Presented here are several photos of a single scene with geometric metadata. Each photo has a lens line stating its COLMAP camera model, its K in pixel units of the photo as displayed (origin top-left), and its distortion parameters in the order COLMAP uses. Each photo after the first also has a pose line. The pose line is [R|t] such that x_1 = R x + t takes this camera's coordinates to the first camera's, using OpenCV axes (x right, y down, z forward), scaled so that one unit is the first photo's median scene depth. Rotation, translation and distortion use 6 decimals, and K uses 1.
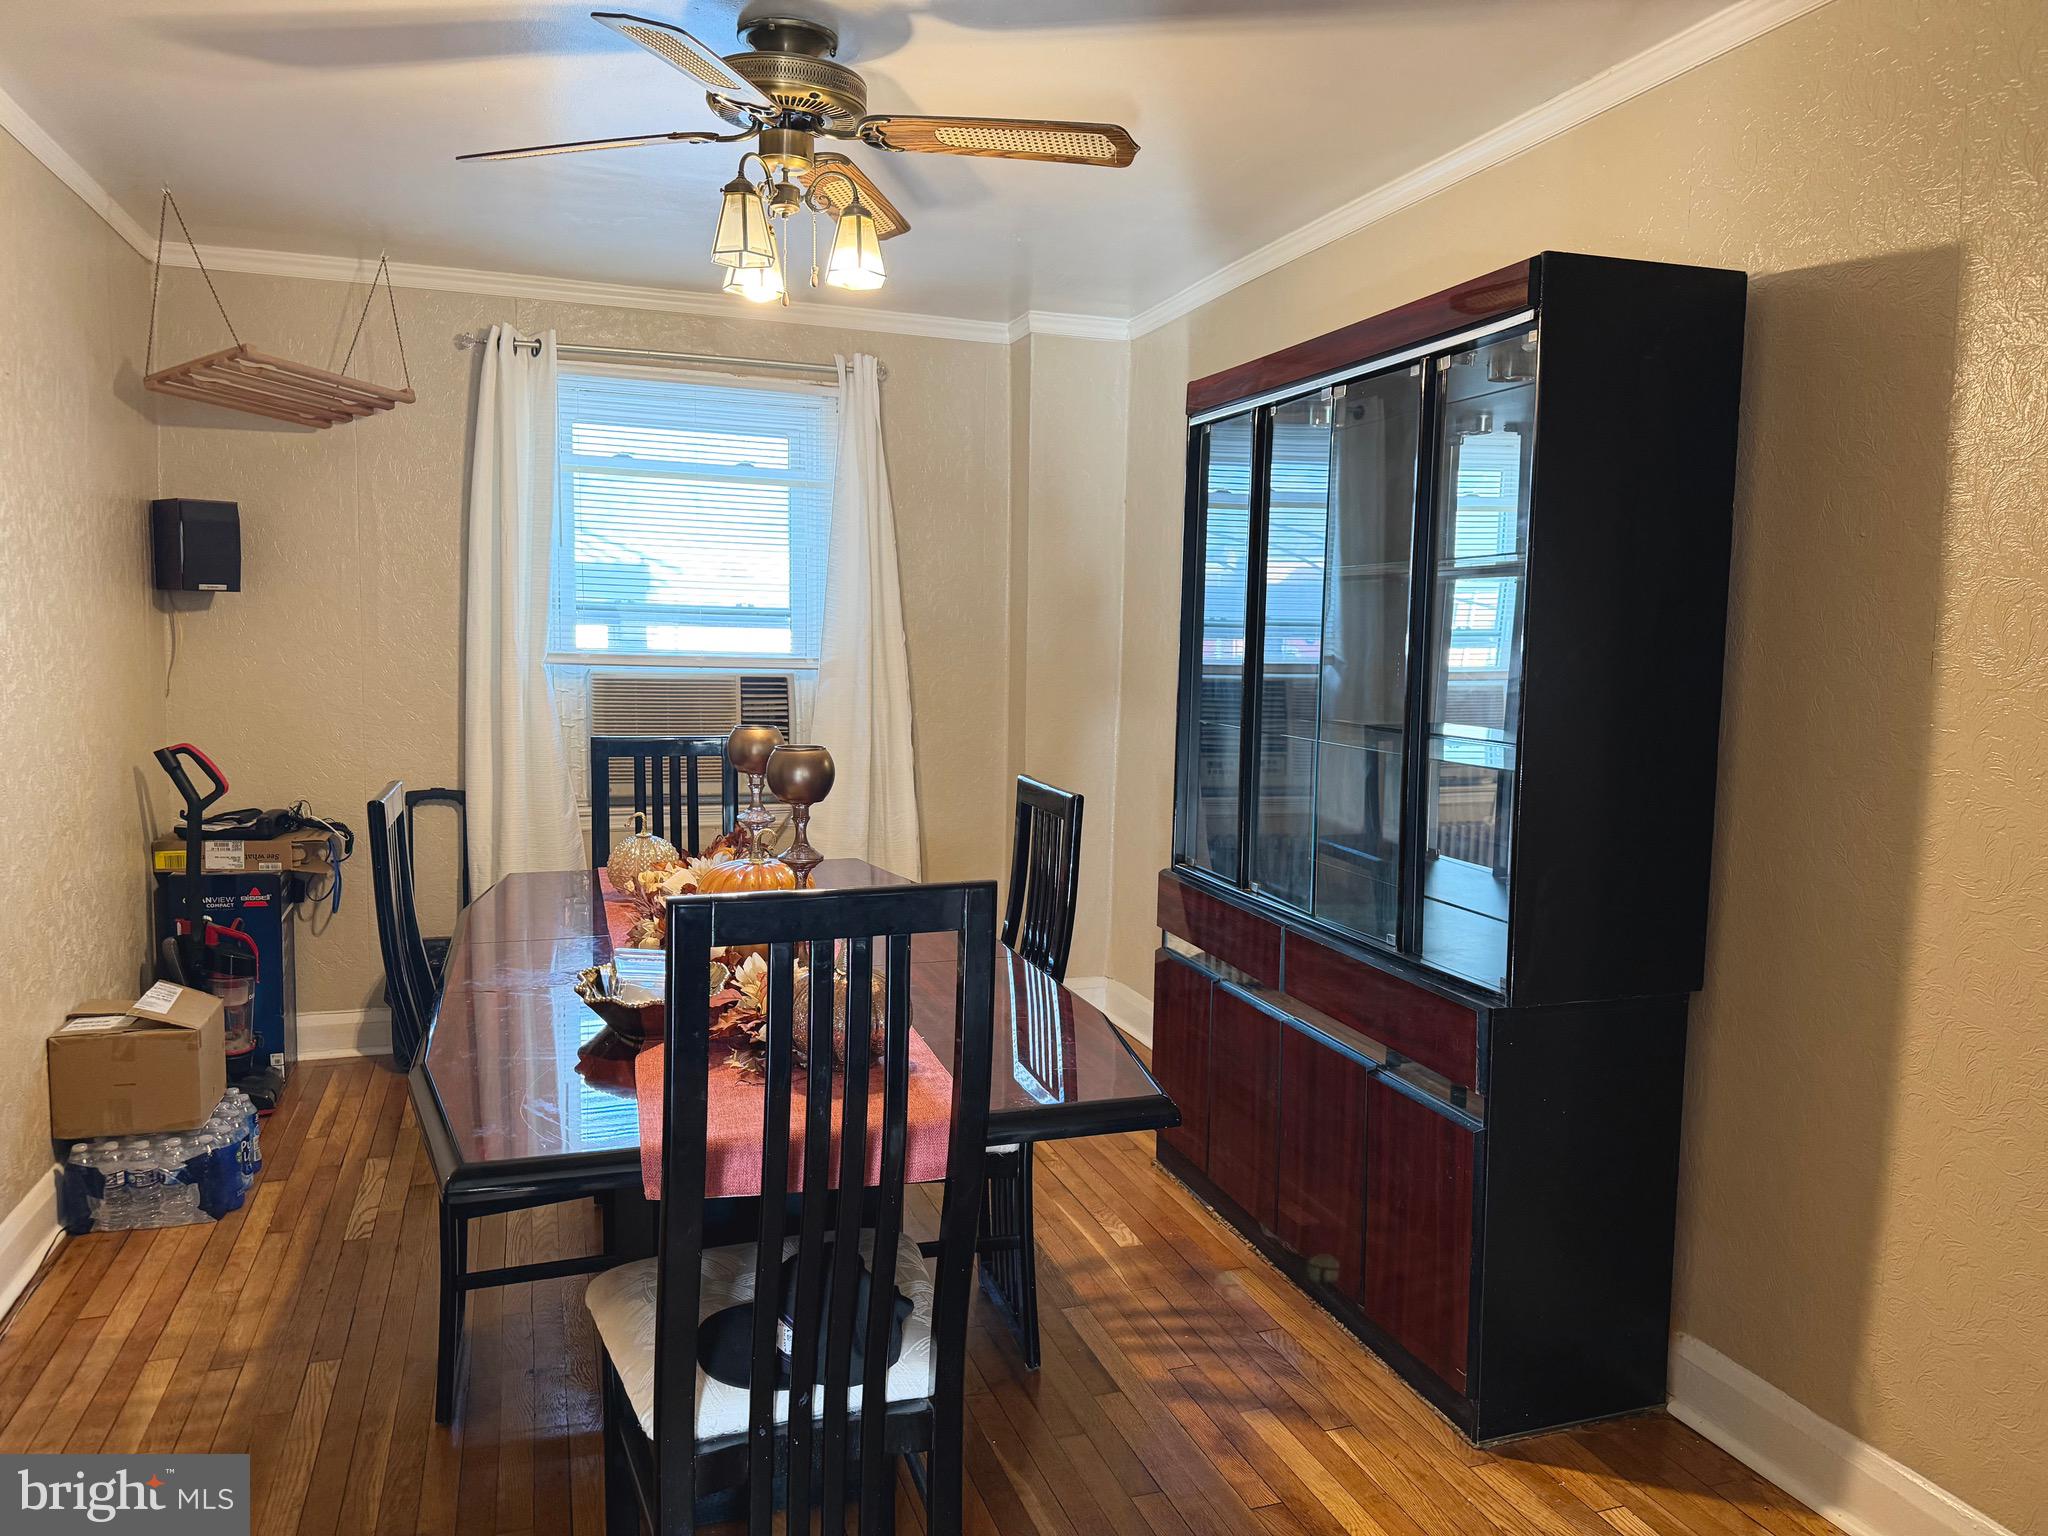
lens RADIAL K [[1440.9, 0, 1032.2], [0, 1440.9, 778.0], [0, 0, 1]] dist [0.149576, -0.276253]
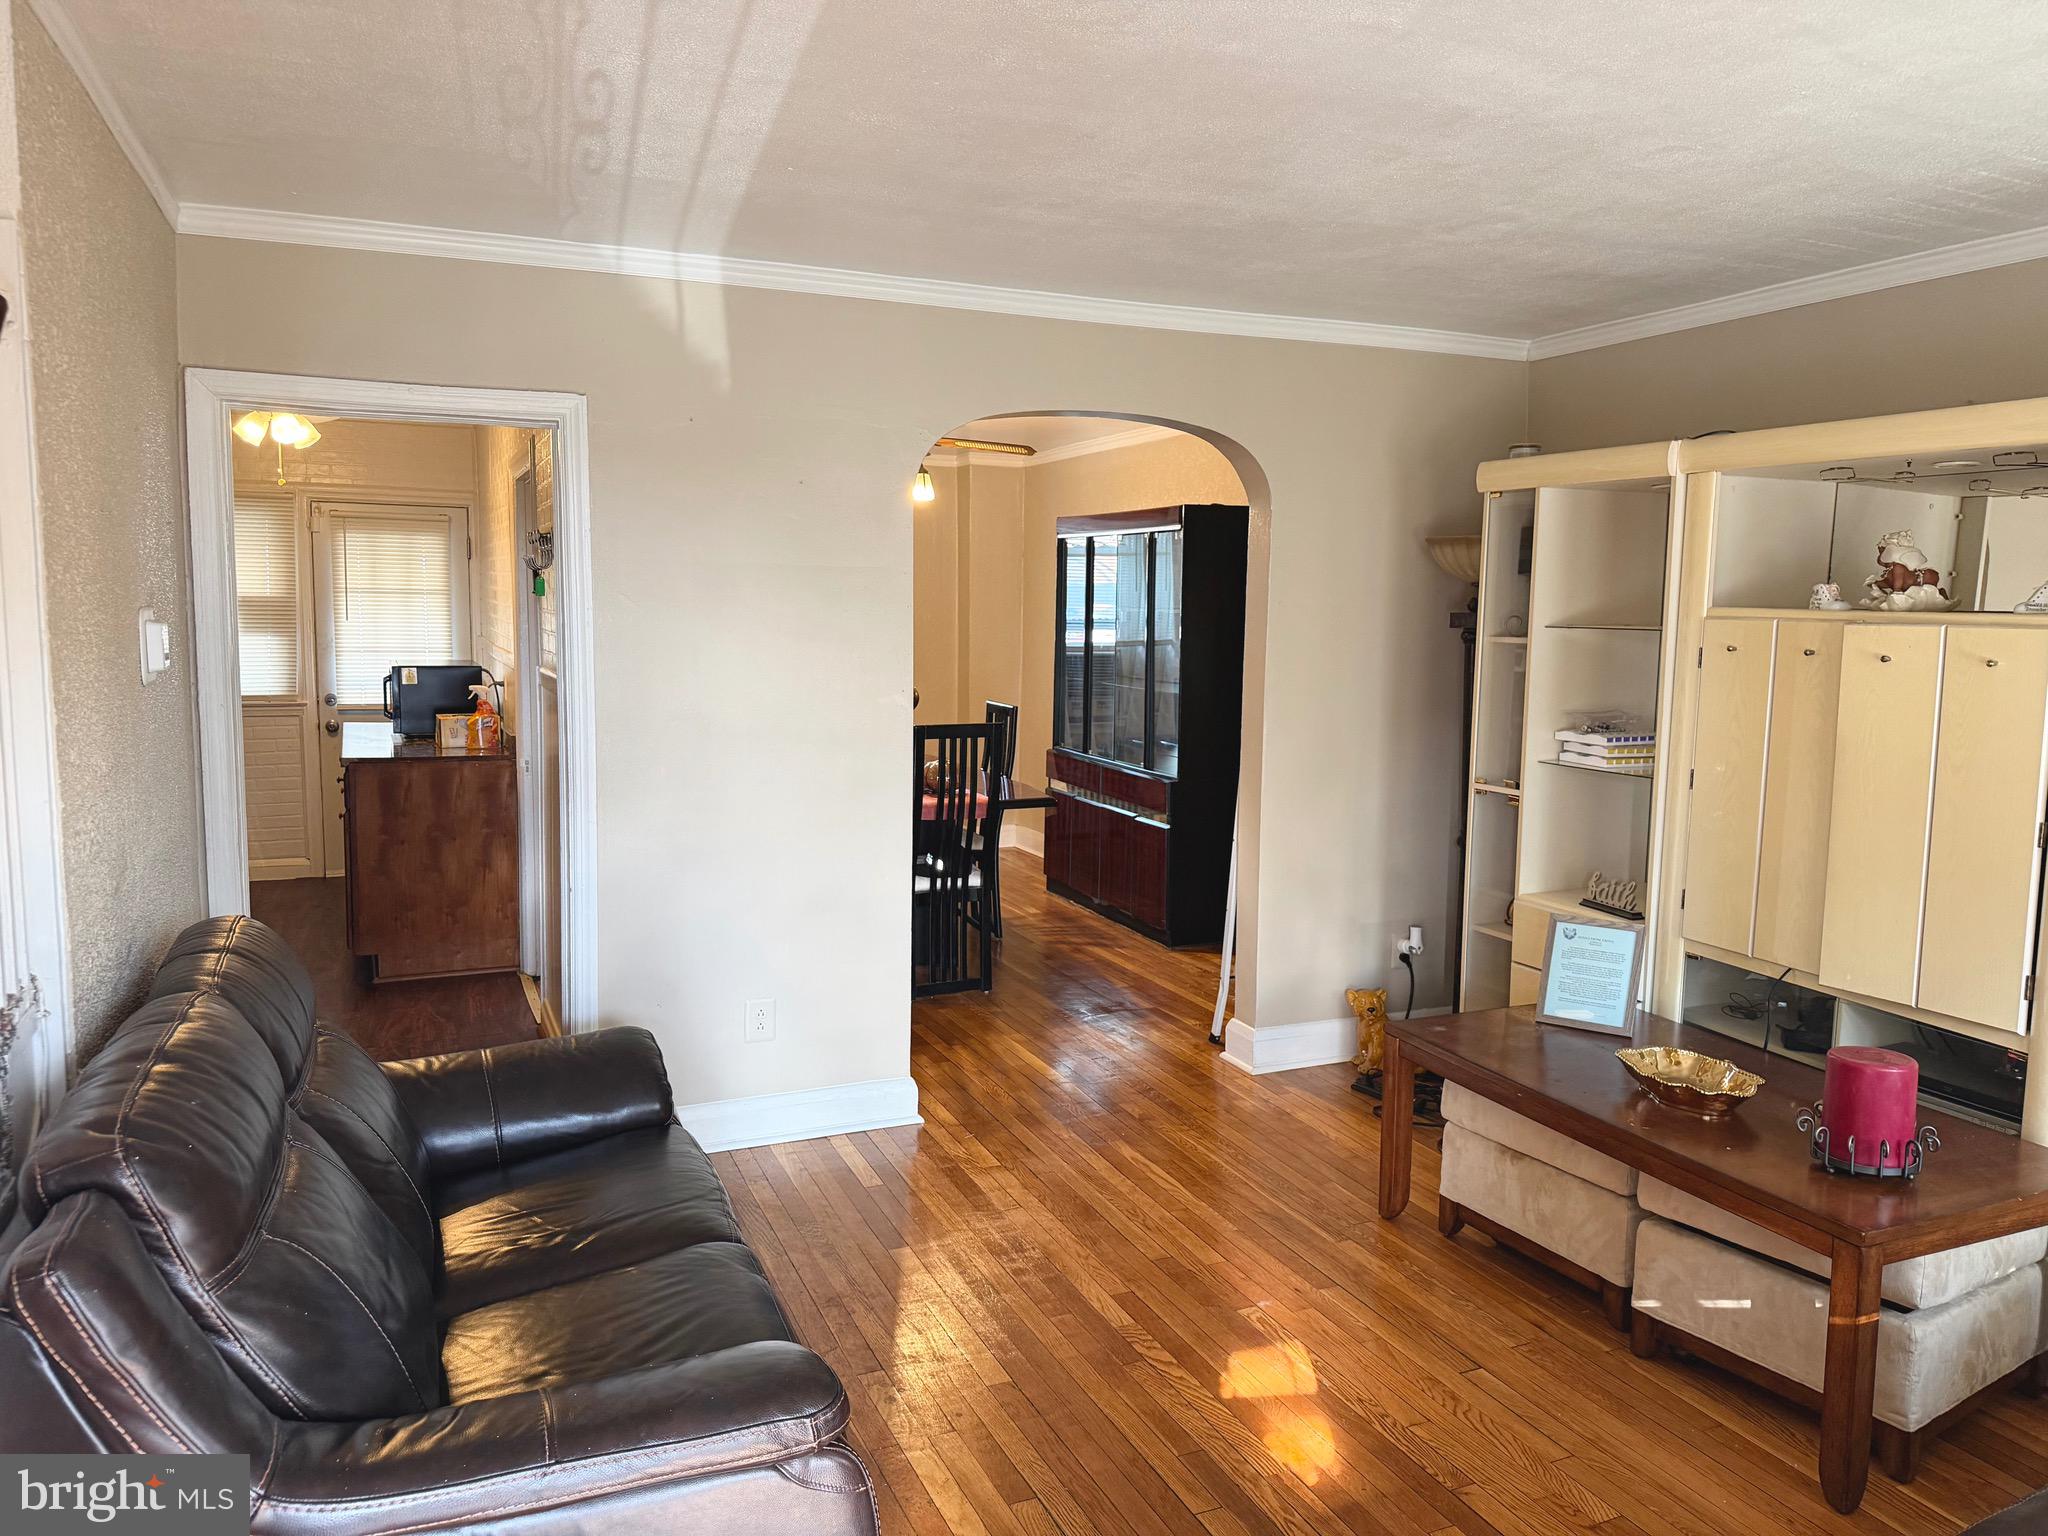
lens RADIAL K [[1440.9, 0, 1032.2], [0, 1440.9, 778.0], [0, 0, 1]] dist [0.149576, -0.276253]
pose [[0.996499, -0.019185, 0.081375, -0.129633], [0.015923, 0.999051, 0.040550, 0.031967], [-0.082075, -0.039112, 0.995858, -1.348158]]
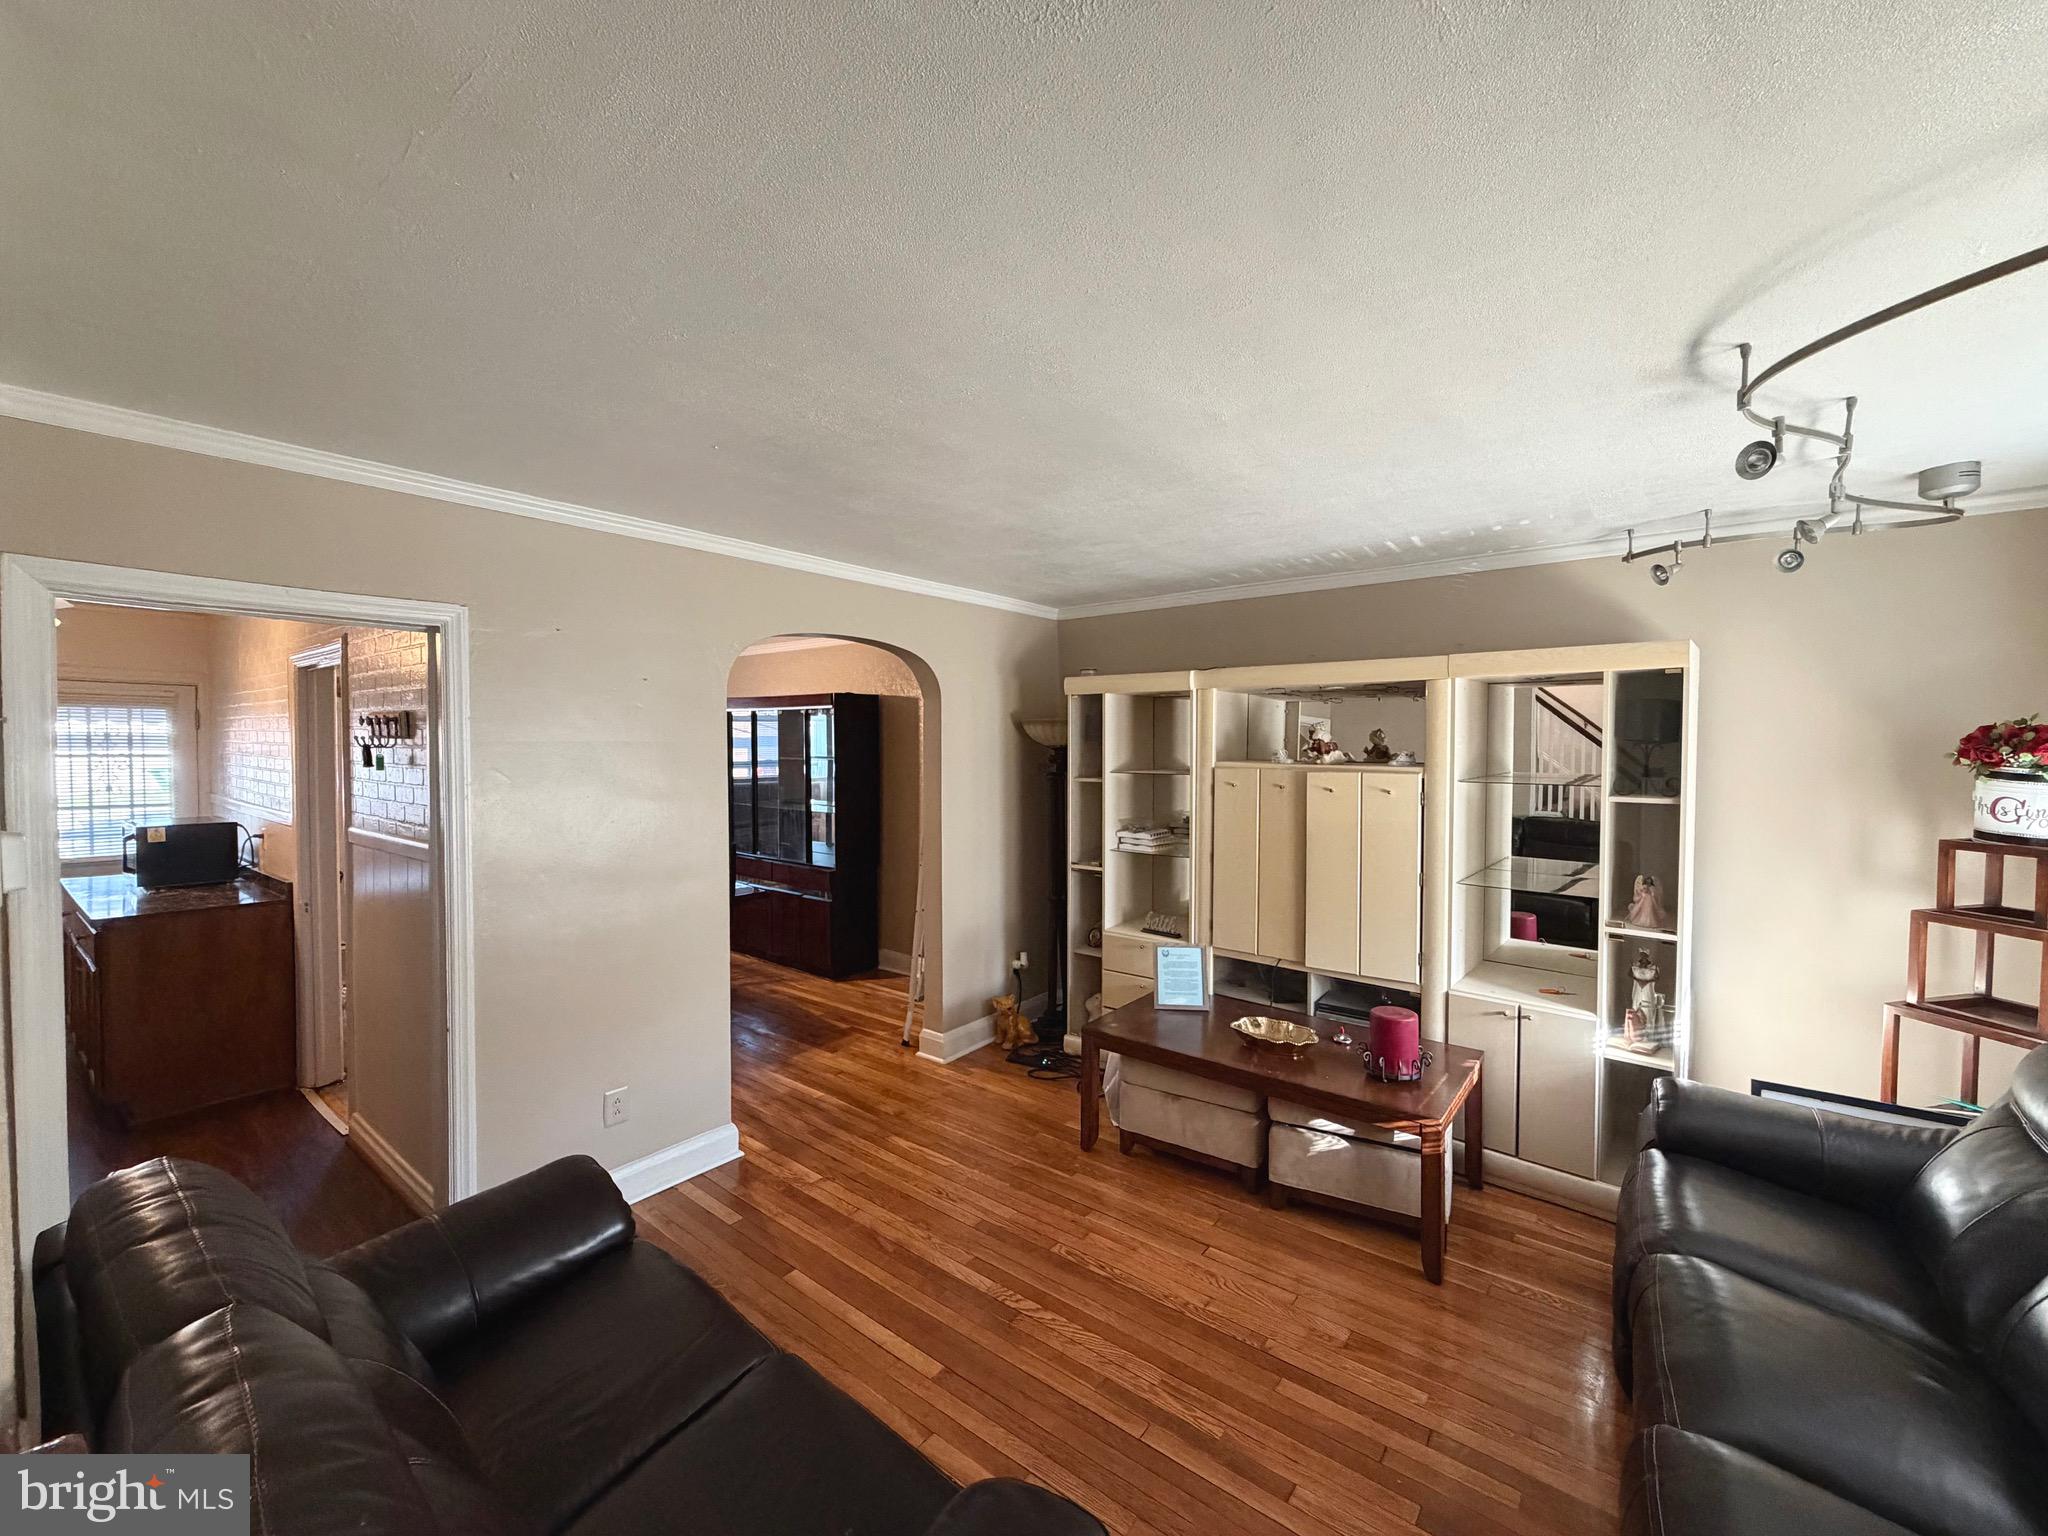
lens RADIAL K [[822.9, 0, 1016.3], [0, 822.9, 768.1], [0, 0, 1]] dist [0.000860, 0.000107]
pose [[0.839746, -0.038238, 0.541631, -0.409221], [0.062292, 0.997716, -0.026140, -0.032013], [-0.539394, 0.055690, 0.840210, -1.035131]]
